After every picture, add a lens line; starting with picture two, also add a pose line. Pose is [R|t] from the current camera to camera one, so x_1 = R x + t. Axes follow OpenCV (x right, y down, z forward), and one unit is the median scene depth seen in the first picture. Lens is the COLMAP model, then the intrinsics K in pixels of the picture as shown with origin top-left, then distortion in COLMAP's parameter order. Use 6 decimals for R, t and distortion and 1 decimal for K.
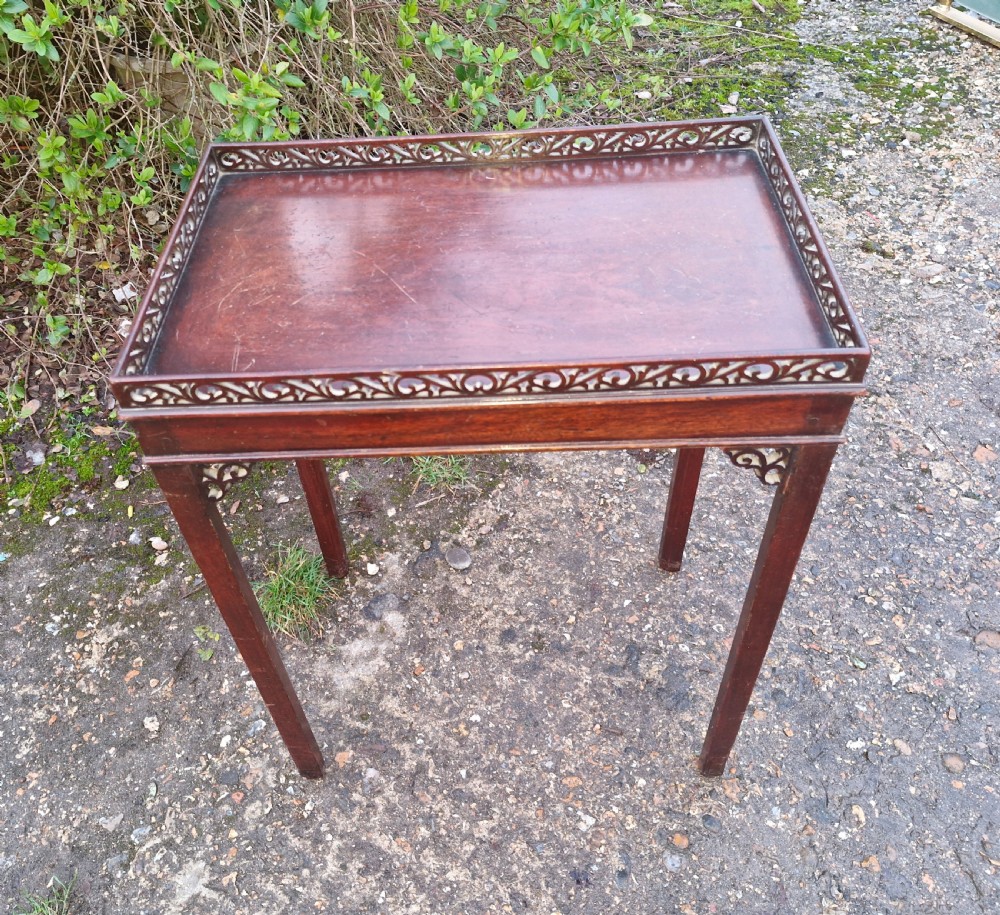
lens RADIAL K [[878.1, 0, 456.5], [0, 878.1, 456.9], [0, 0, 1]] dist [0.110956, -0.151005]
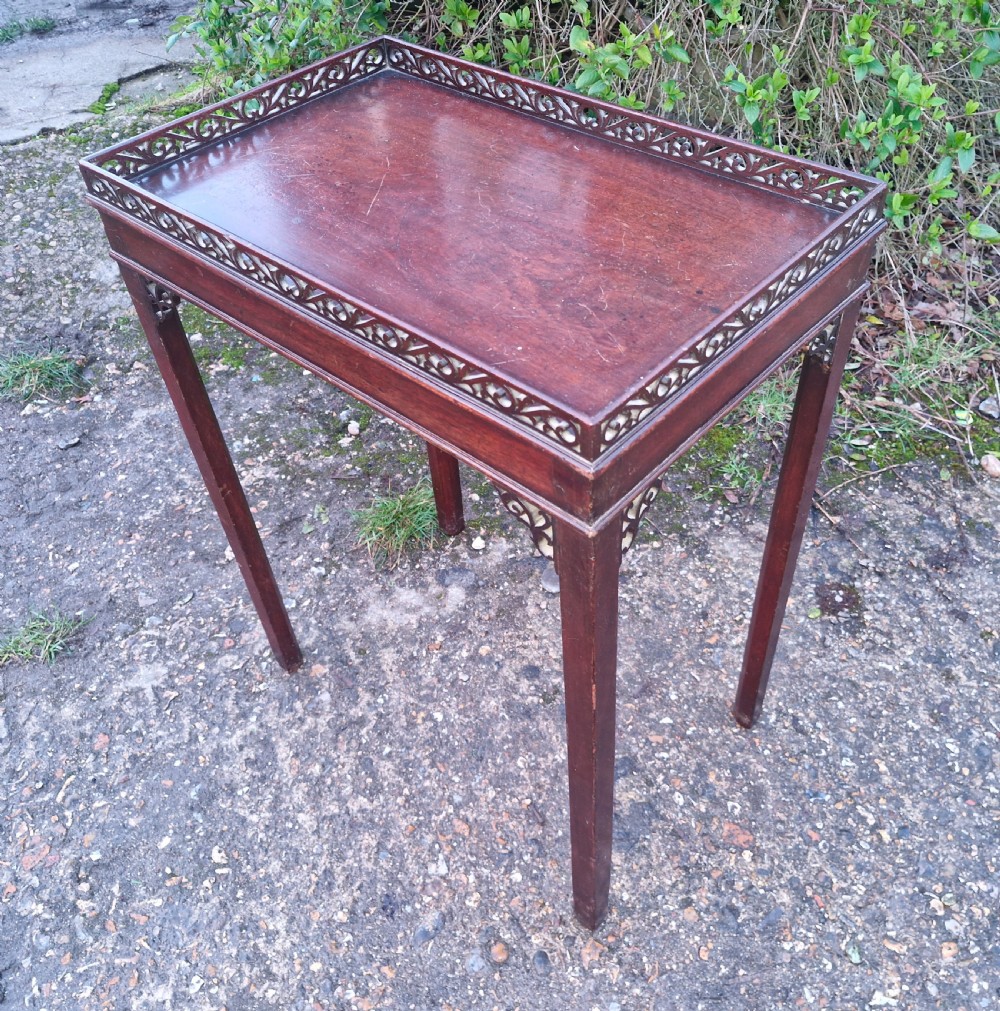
lens RADIAL K [[932.8, 0, 511.8], [0, 932.8, 493.4], [0, 0, 1]] dist [0.111112, -0.151419]
pose [[0.761756, 0.472202, -0.443570, 0.406038], [-0.473778, 0.873007, 0.115727, -0.063363], [0.441886, 0.121998, 0.888737, 0.117654]]
